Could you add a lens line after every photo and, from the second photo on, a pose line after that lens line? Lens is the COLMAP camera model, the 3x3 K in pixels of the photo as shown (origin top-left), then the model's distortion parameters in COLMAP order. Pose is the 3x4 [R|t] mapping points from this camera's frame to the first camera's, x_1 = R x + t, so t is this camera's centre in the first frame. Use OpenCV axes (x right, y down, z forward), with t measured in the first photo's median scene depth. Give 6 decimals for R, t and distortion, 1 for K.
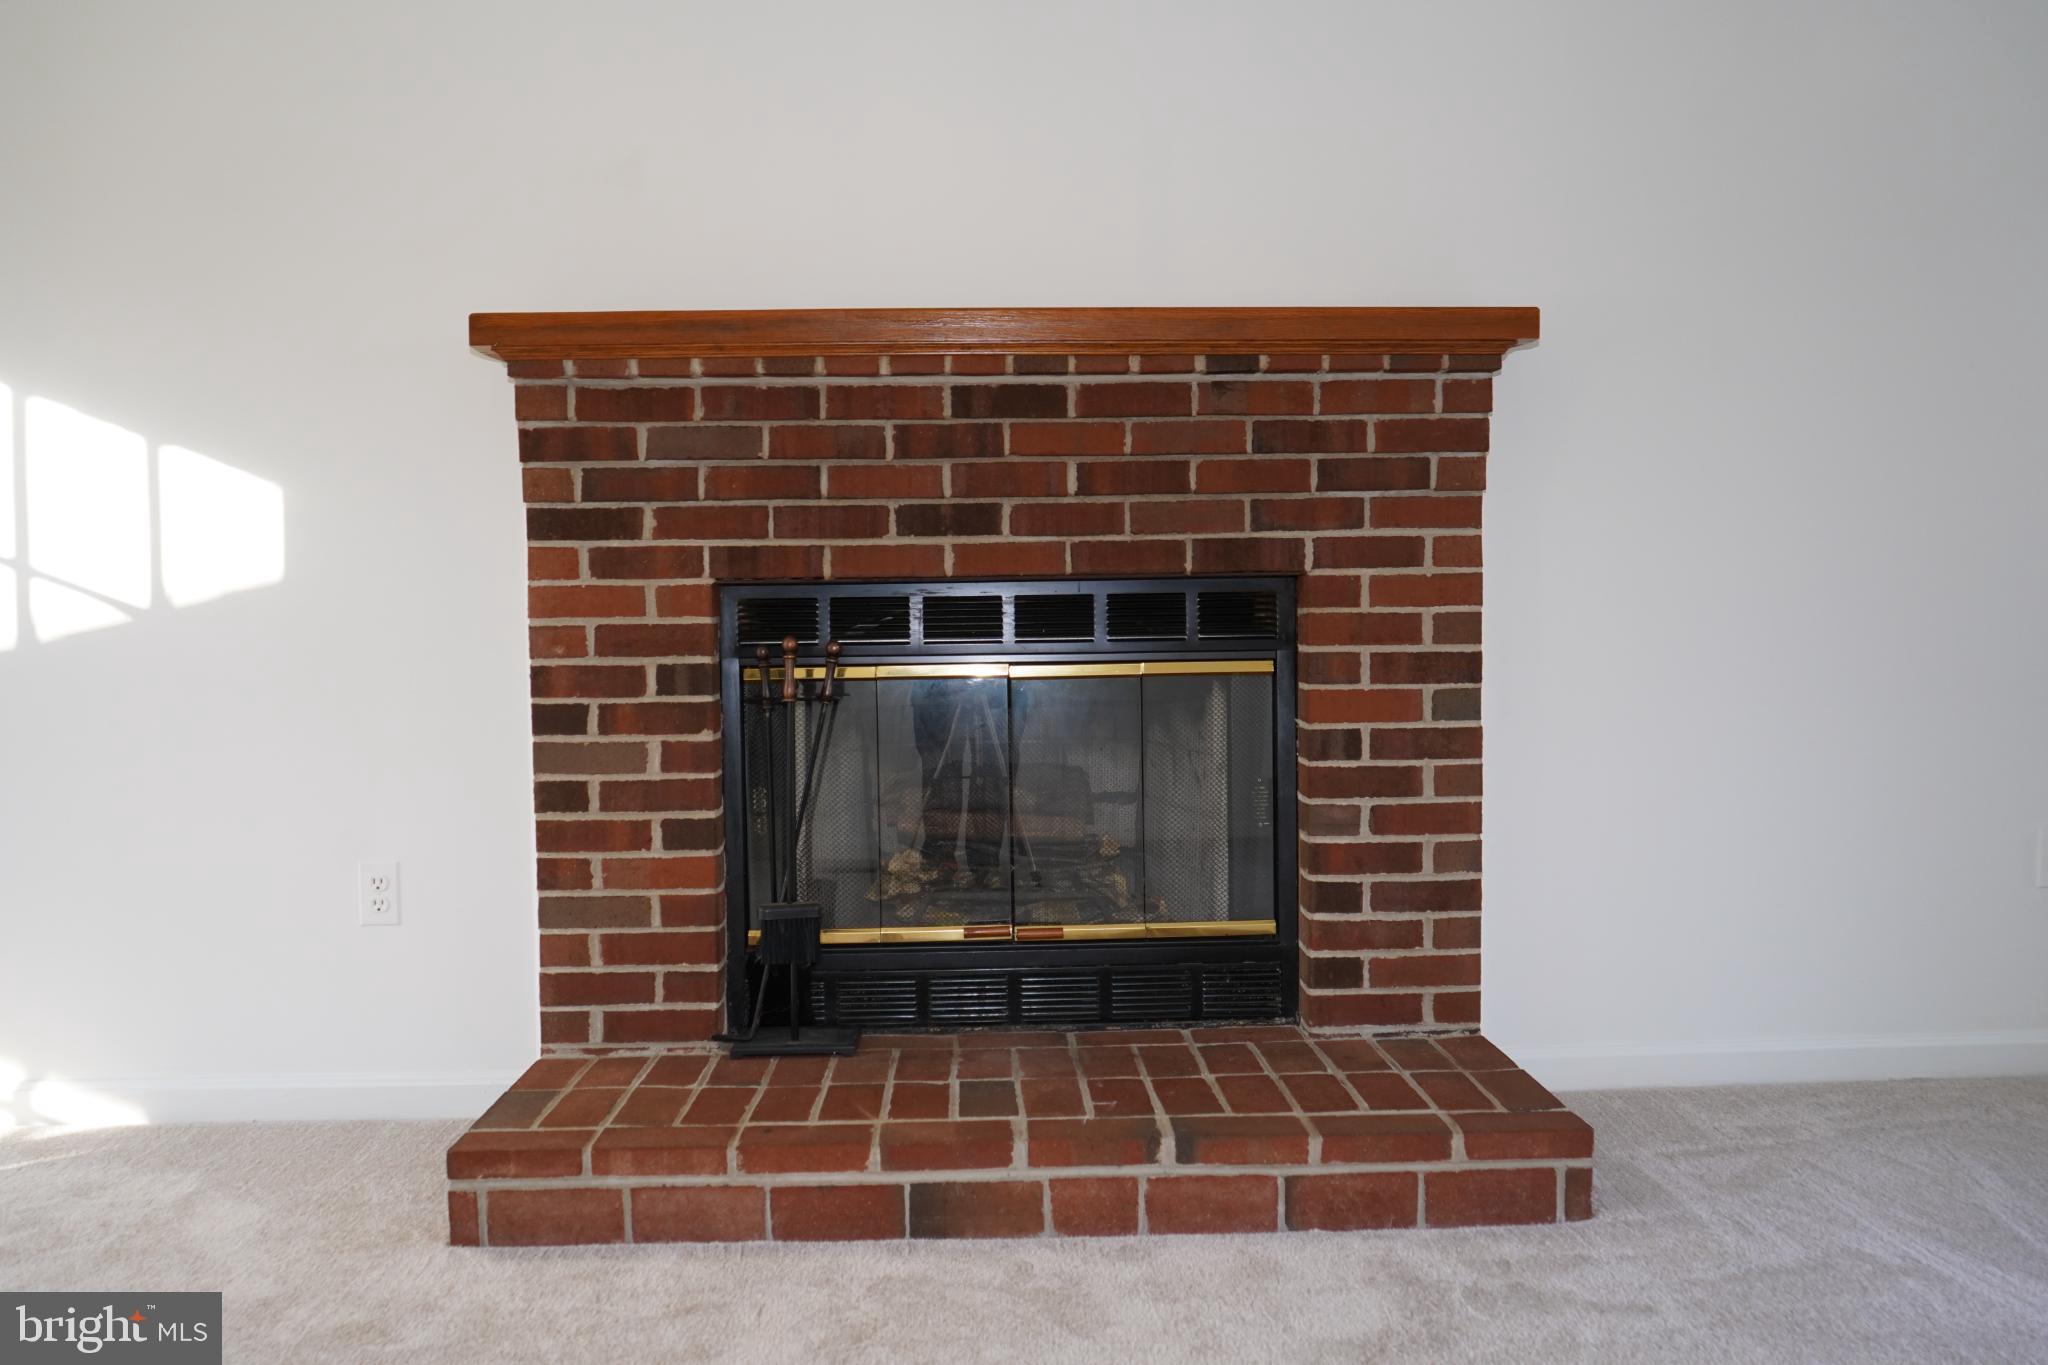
lens RADIAL K [[1664.5, 0, 1026.6], [0, 1664.5, 670.2], [0, 0, 1]] dist [-0.006621, 0.002413]
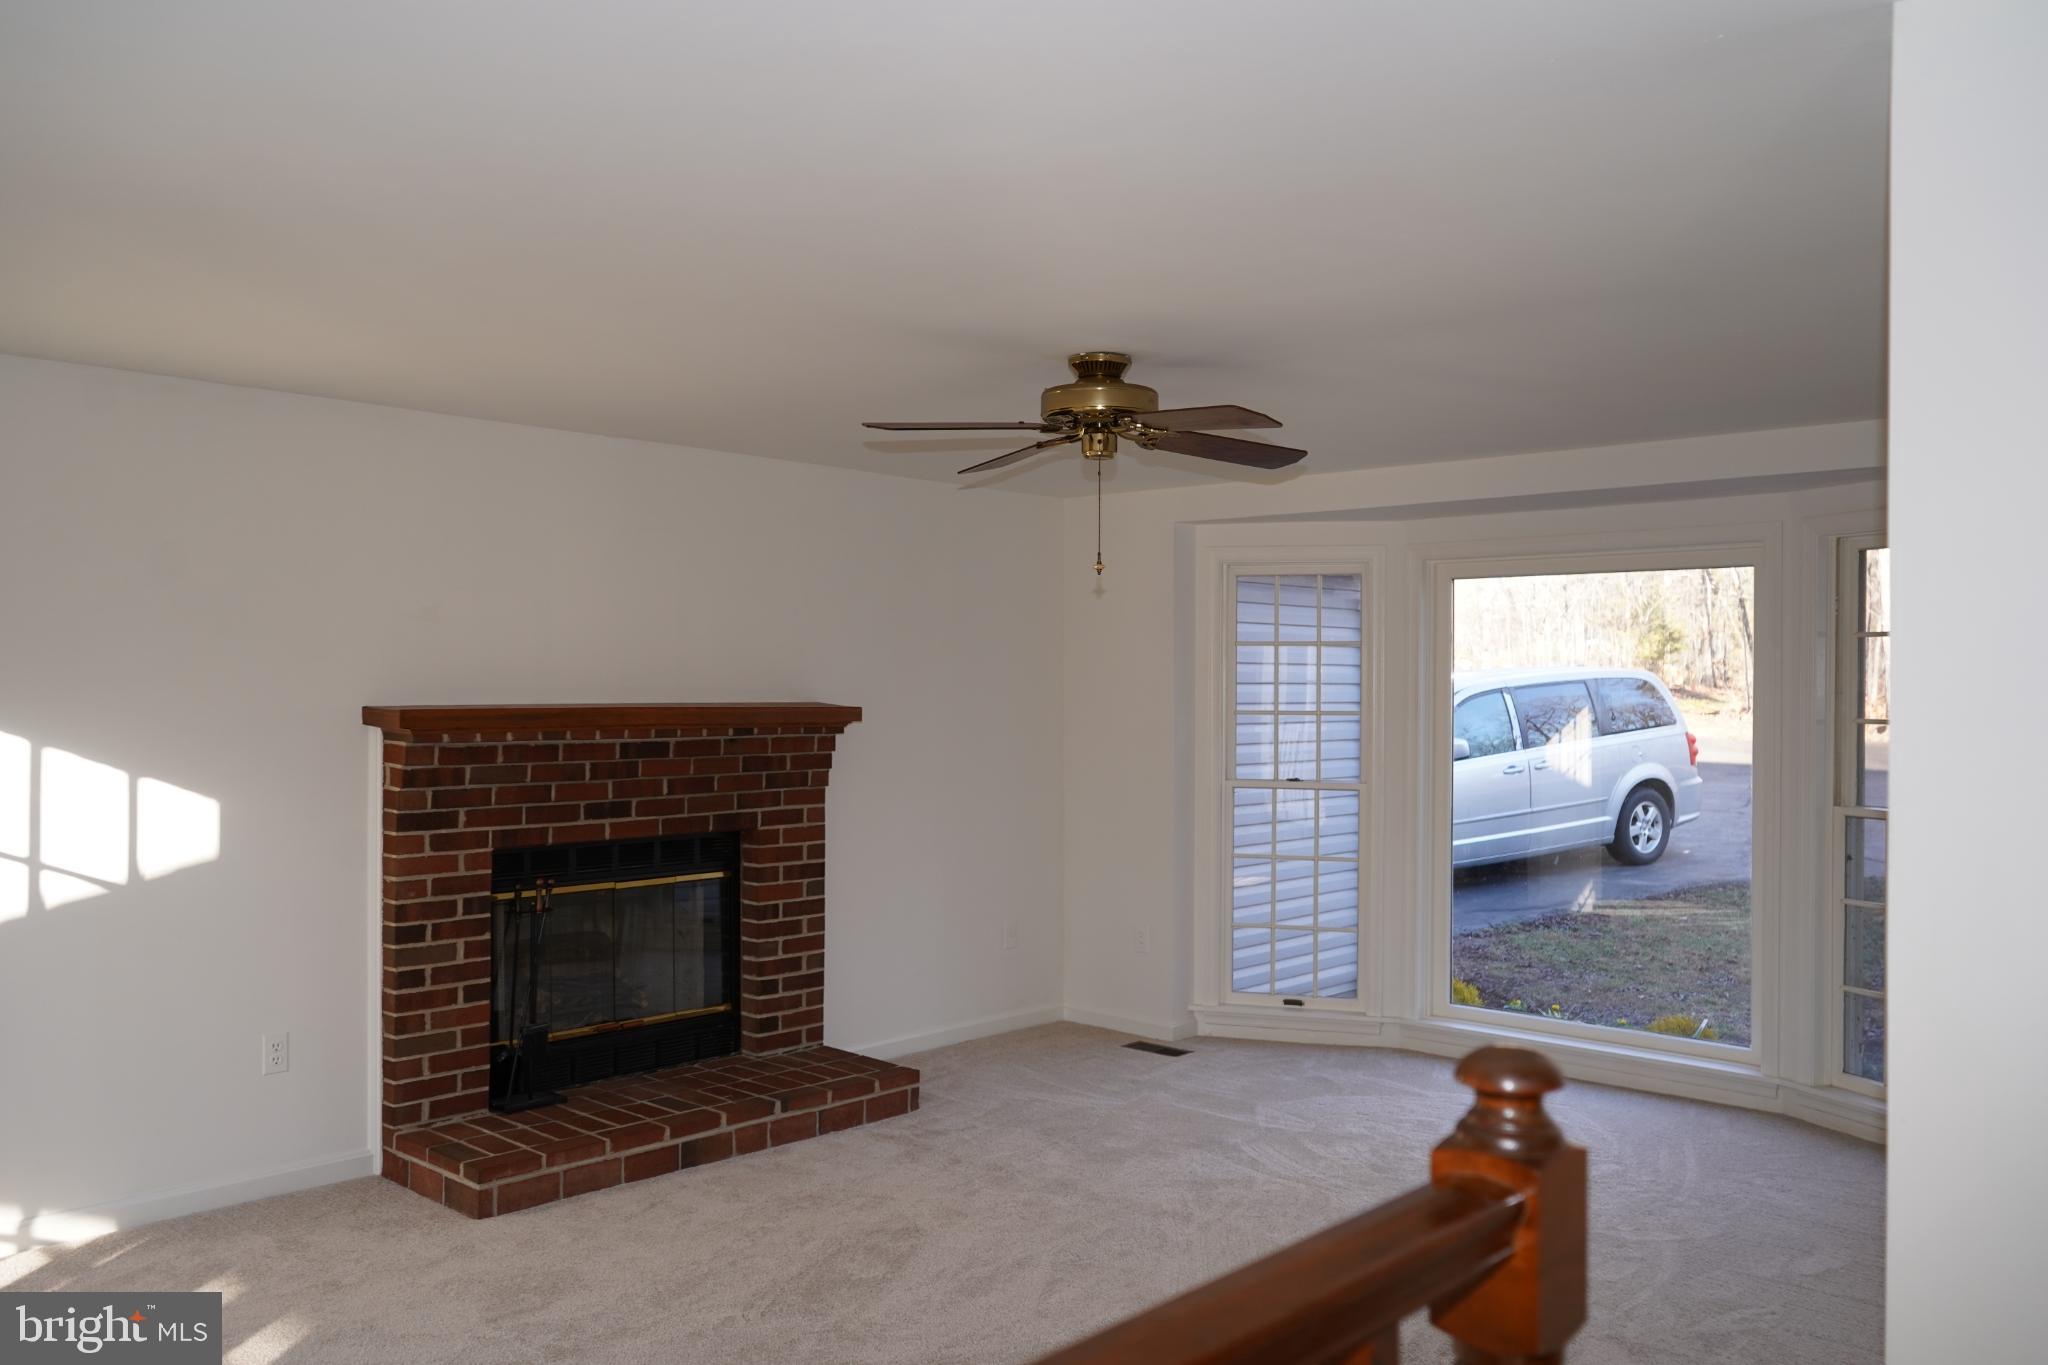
lens RADIAL K [[1664.5, 0, 1026.6], [0, 1664.5, 670.2], [0, 0, 1]] dist [-0.006621, 0.002413]
pose [[0.702468, 0.021256, 0.711398, -1.066049], [0.013542, 0.998974, -0.043220, -0.161344], [-0.711587, 0.039994, 0.701459, -0.679812]]
